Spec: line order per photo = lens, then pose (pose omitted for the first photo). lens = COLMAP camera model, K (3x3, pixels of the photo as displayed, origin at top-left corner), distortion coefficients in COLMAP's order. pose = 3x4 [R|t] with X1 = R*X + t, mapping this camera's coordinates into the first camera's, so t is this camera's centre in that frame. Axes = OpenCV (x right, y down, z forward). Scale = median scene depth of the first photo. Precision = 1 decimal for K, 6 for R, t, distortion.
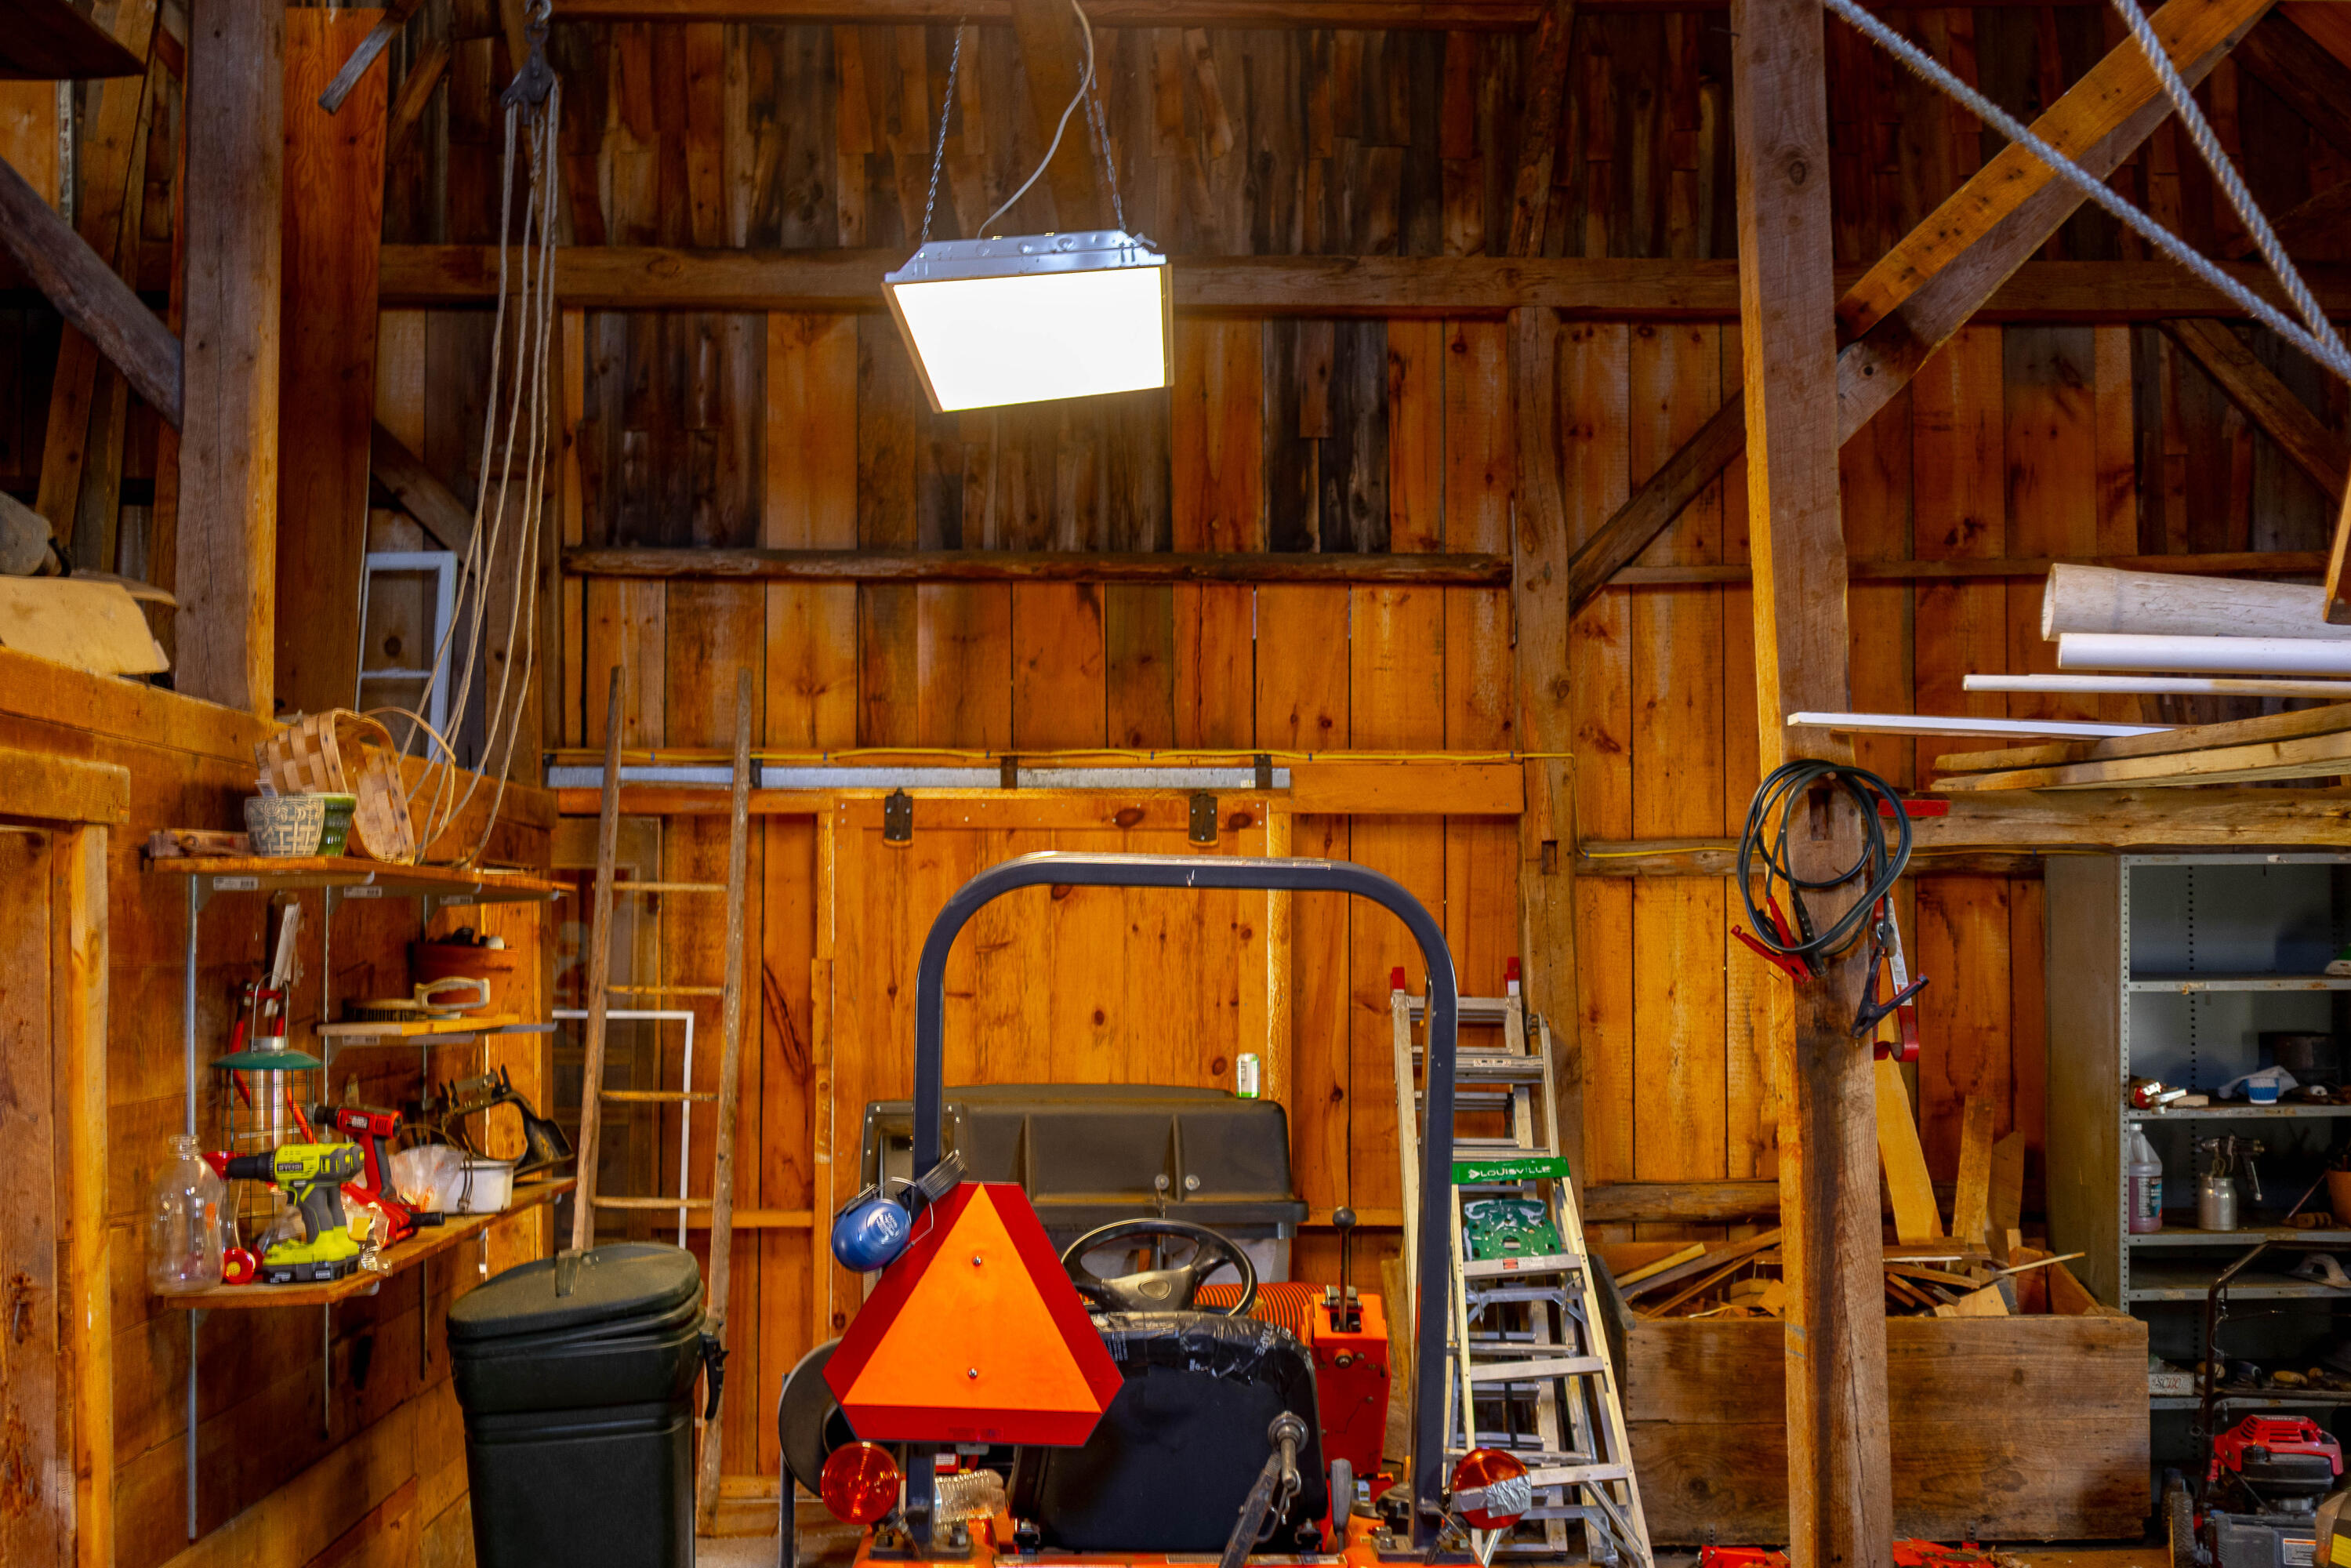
lens RADIAL K [[2792.3, 0, 1189.3], [0, 2792.3, 818.7], [0, 0, 1]] dist [0.001737, -0.005554]
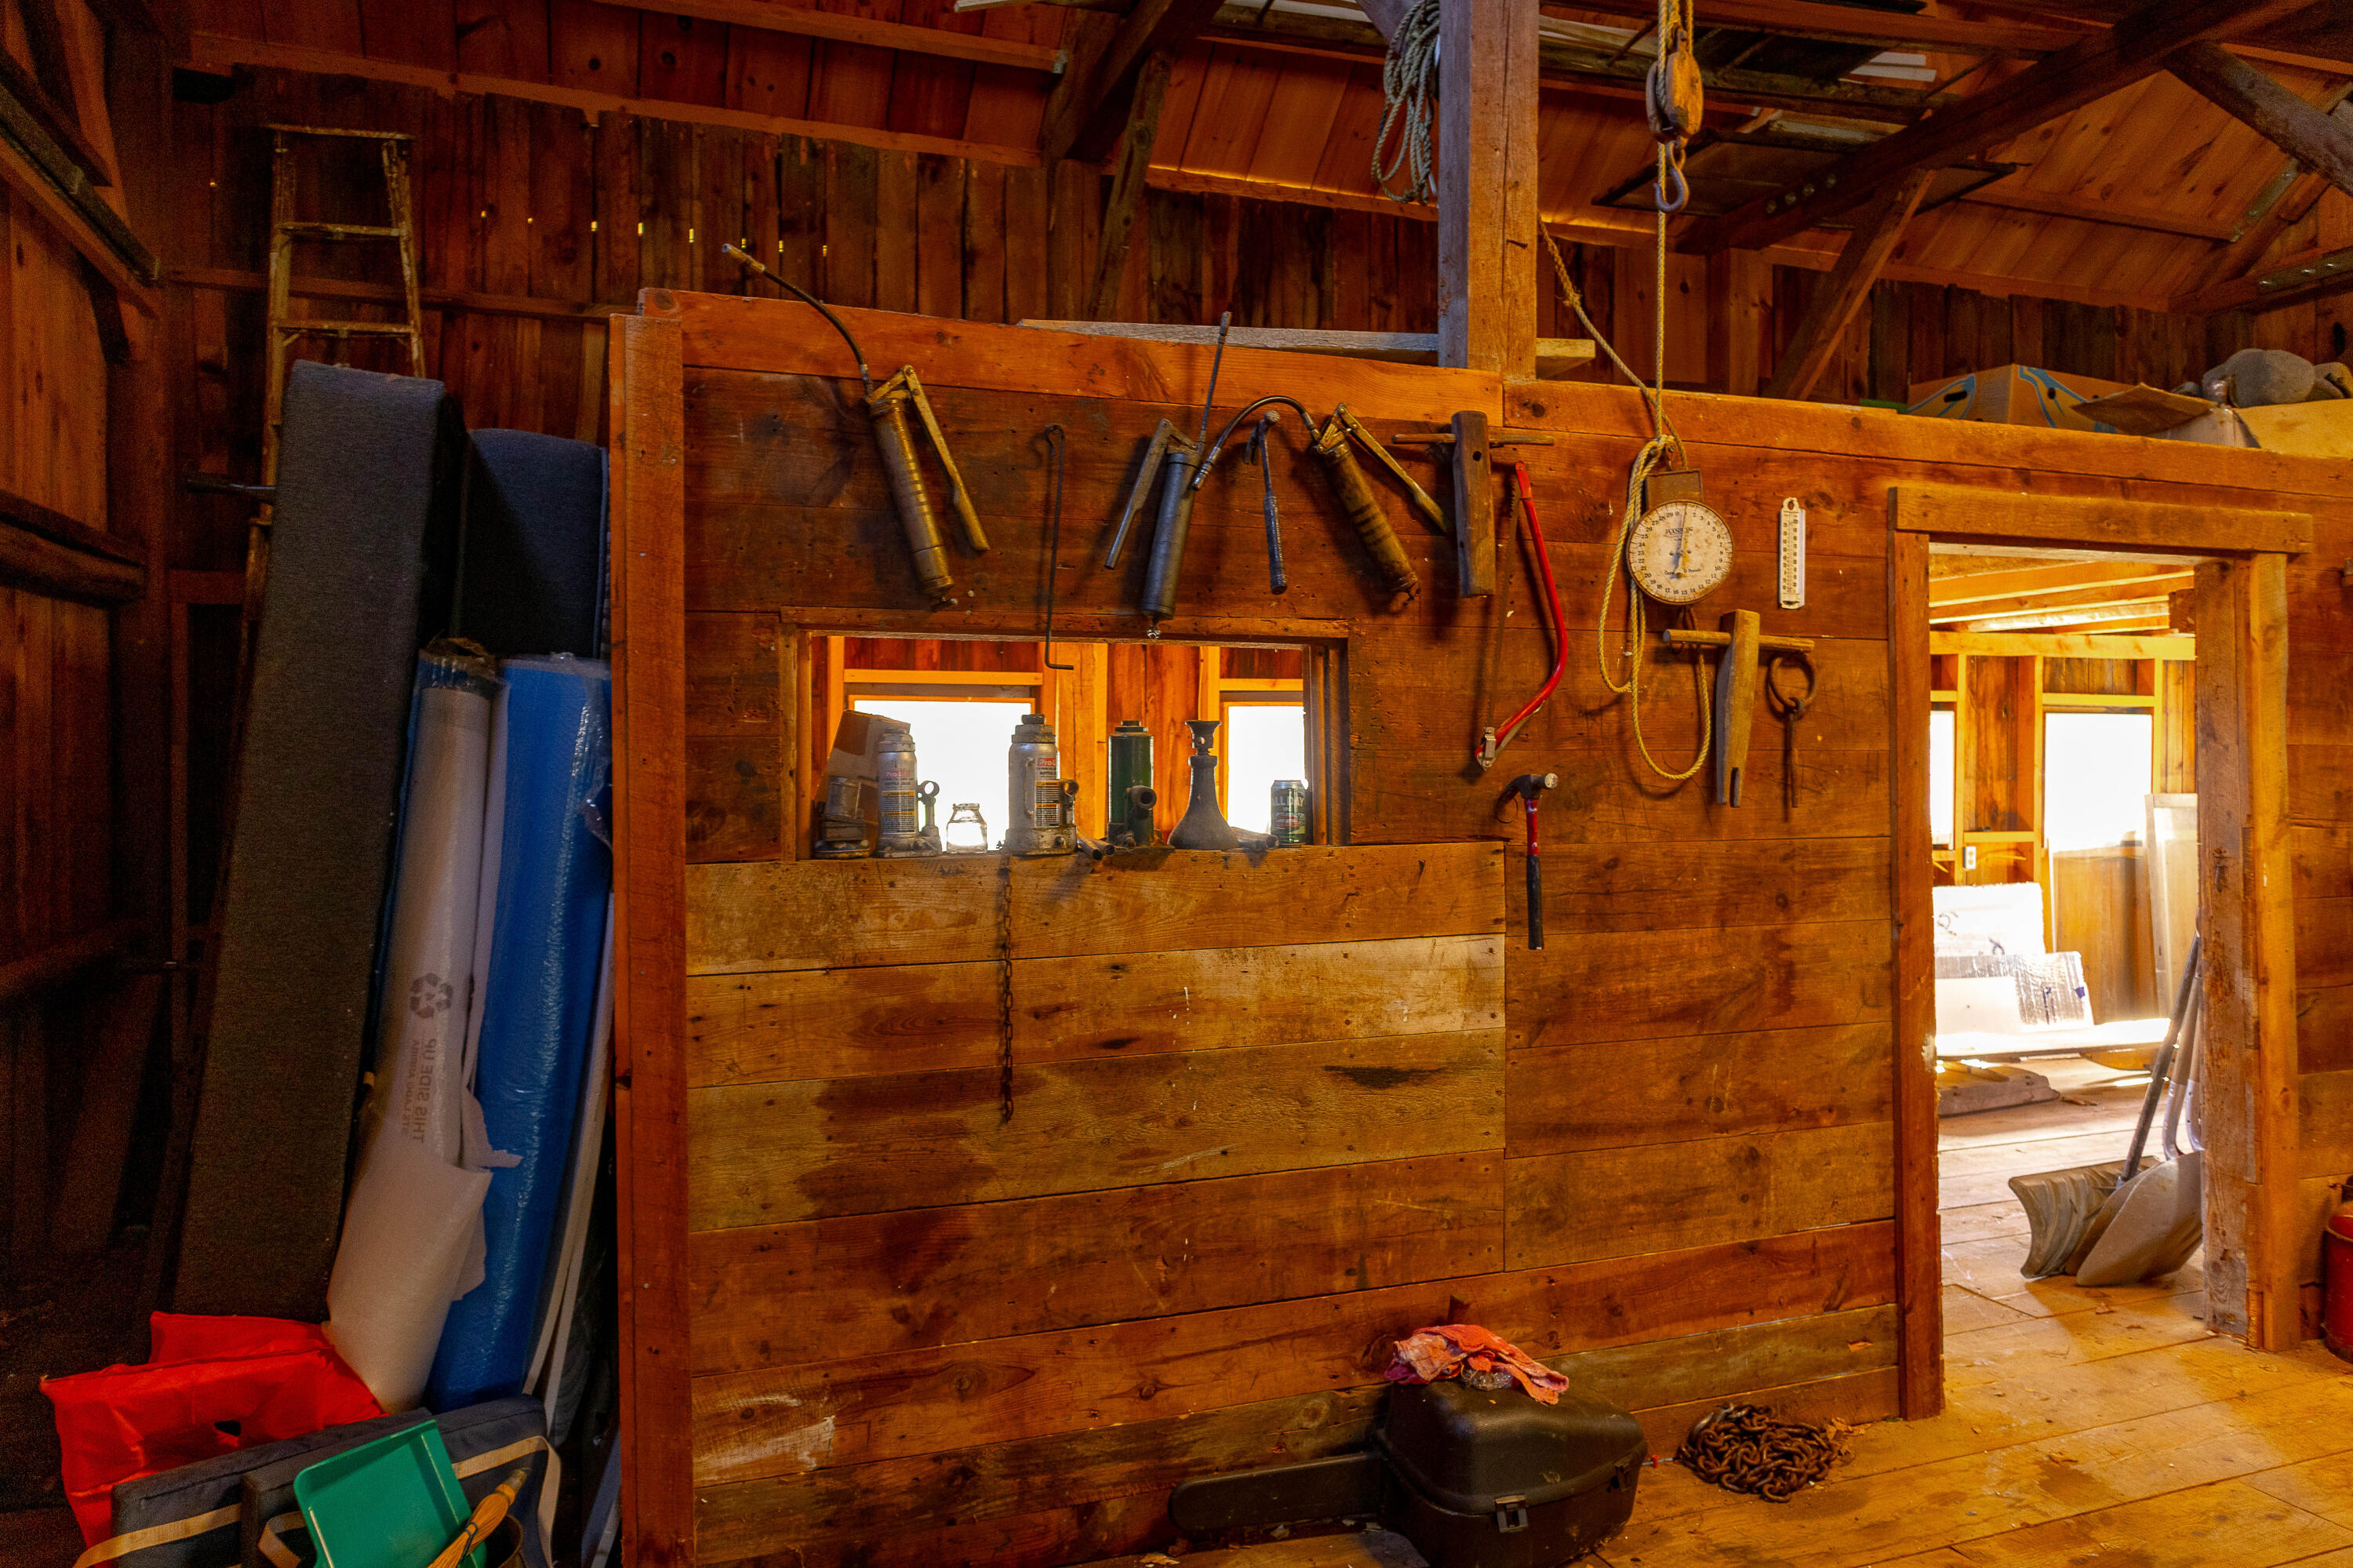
lens RADIAL K [[1596.1, 0, 1183.1], [0, 1596.1, 798.3], [0, 0, 1]] dist [0.003142, -0.002284]
pose [[0.302632, 0.019114, -0.952916, 0.133756], [0.037663, 0.998778, 0.031995, 0.044969], [0.952363, -0.045573, 0.301542, 0.096541]]
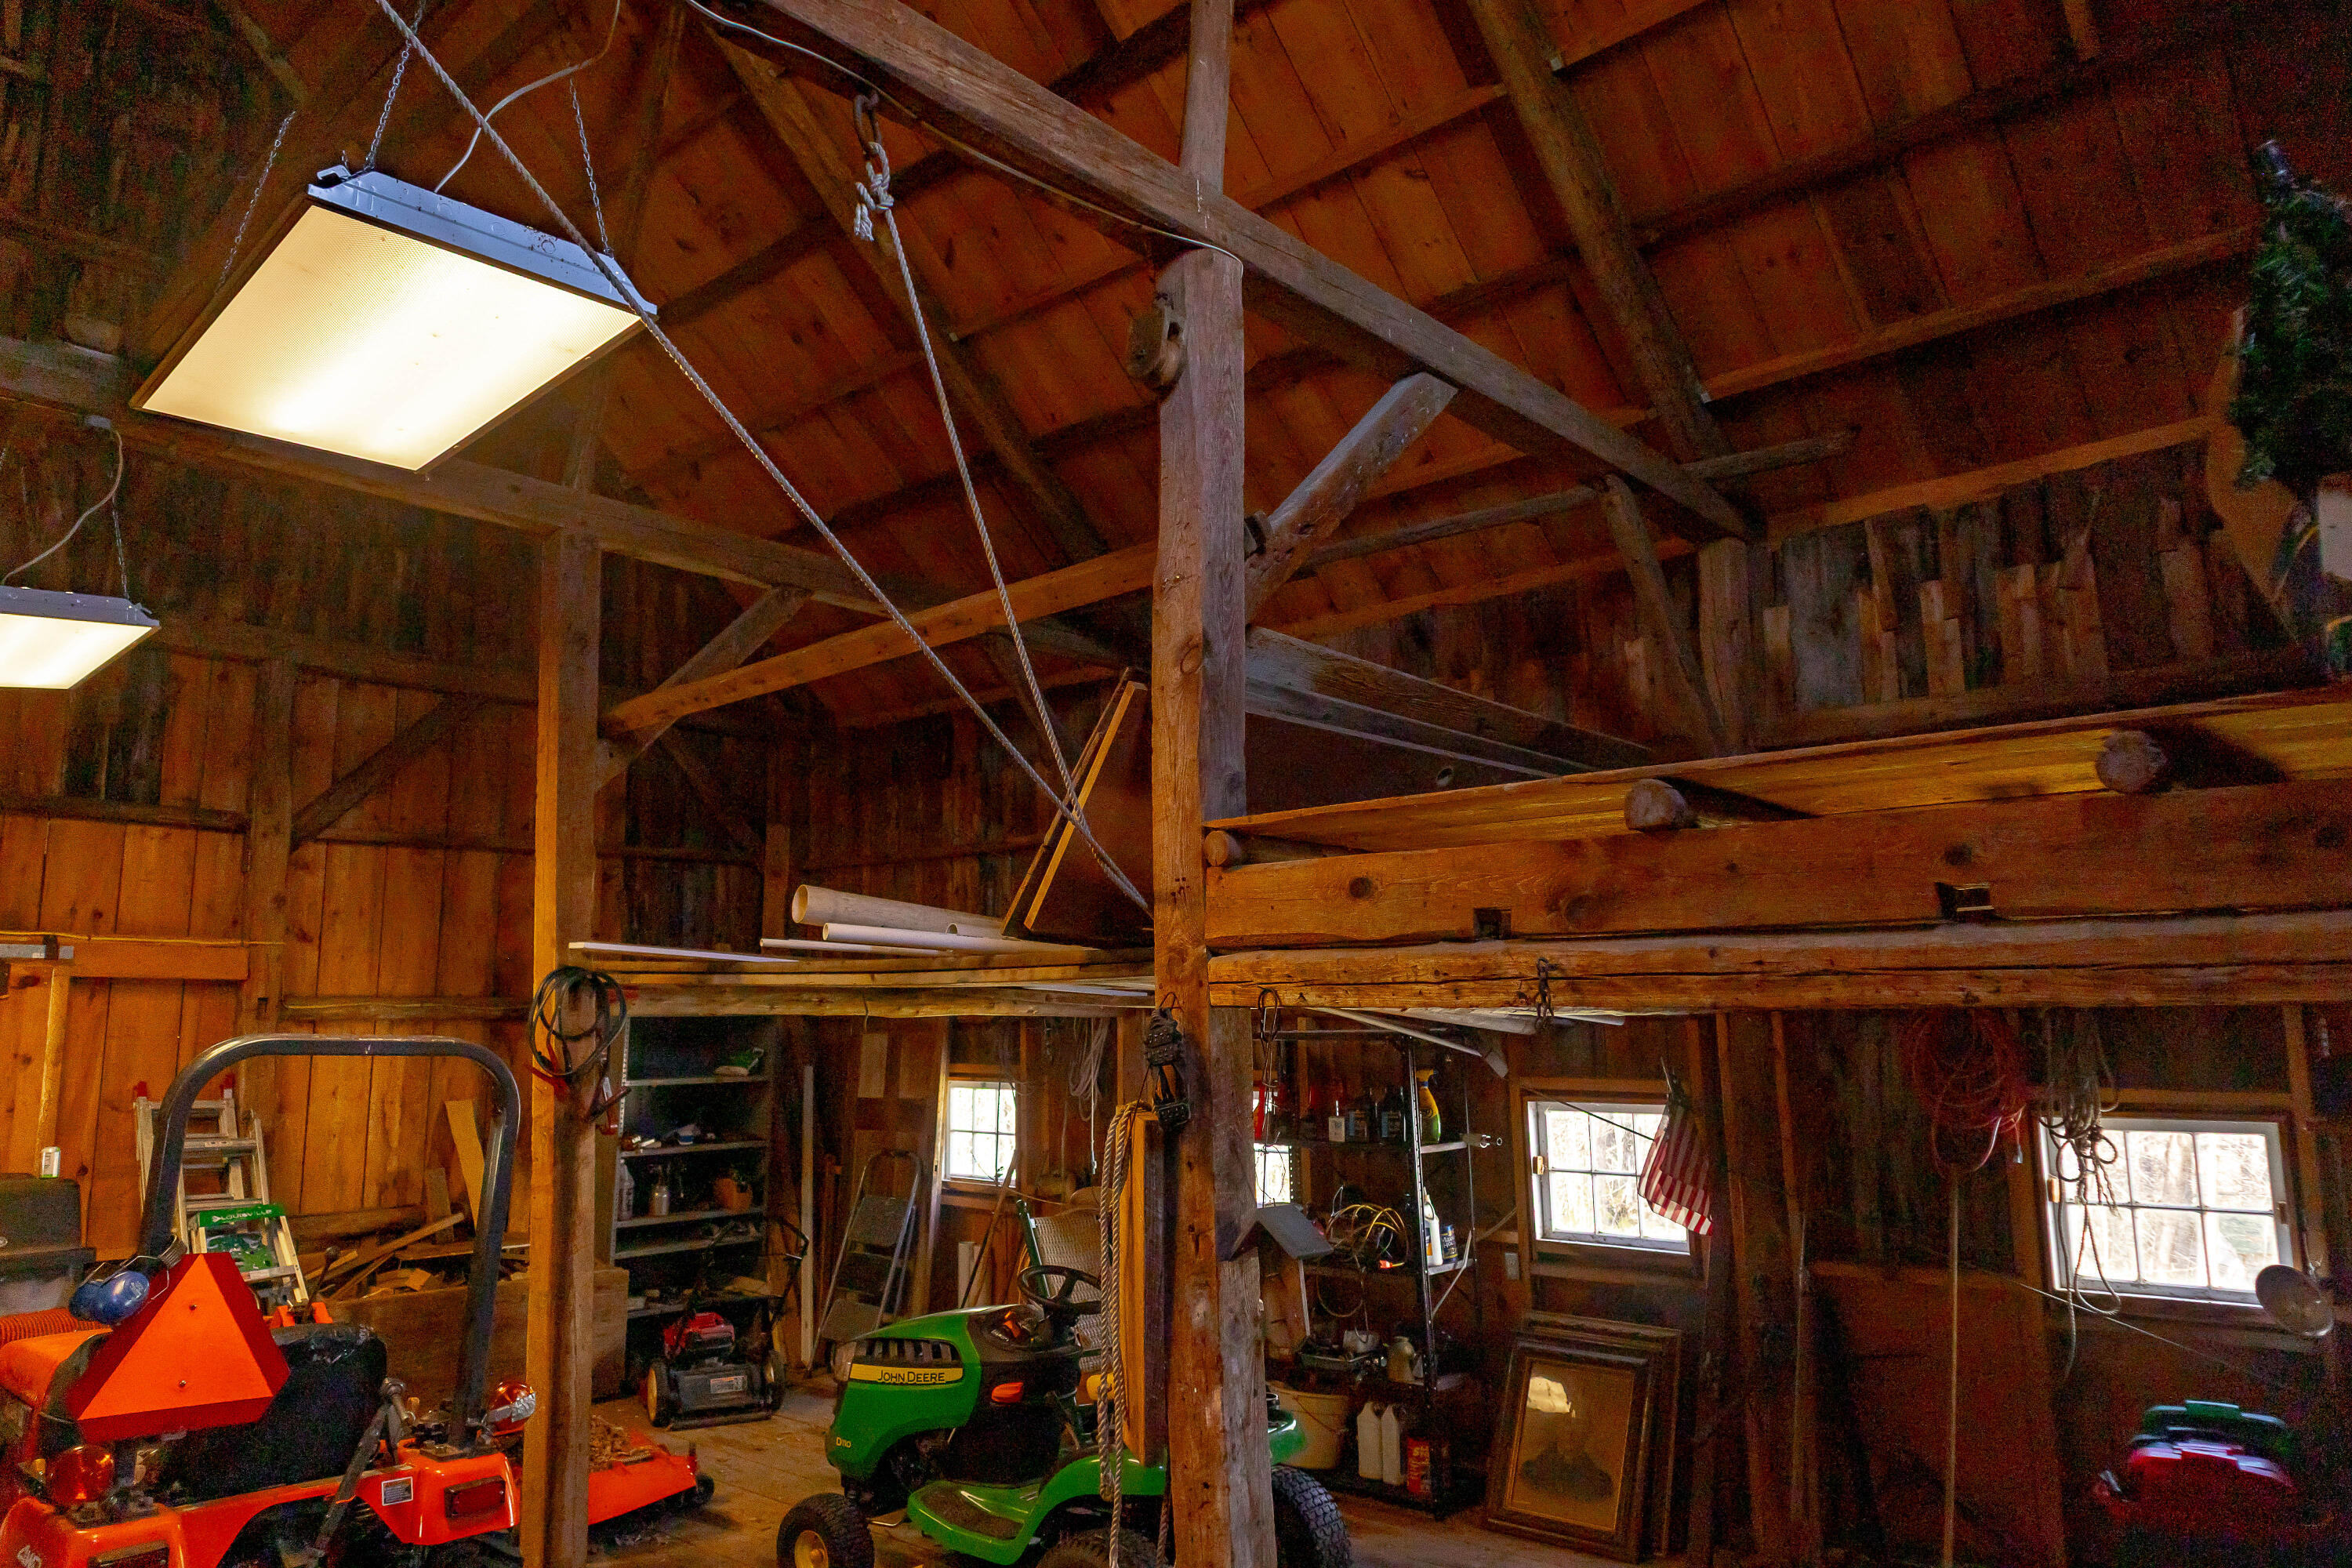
lens RADIAL K [[1595.4, 0, 1182.5], [0, 1595.4, 798.3], [0, 0, 1]] dist [0.003142, -0.002284]
pose [[0.701350, 0.099650, 0.705817, -0.158870], [-0.025298, 0.993036, -0.115063, -0.013562], [-0.712368, 0.062843, 0.698987, -0.002599]]
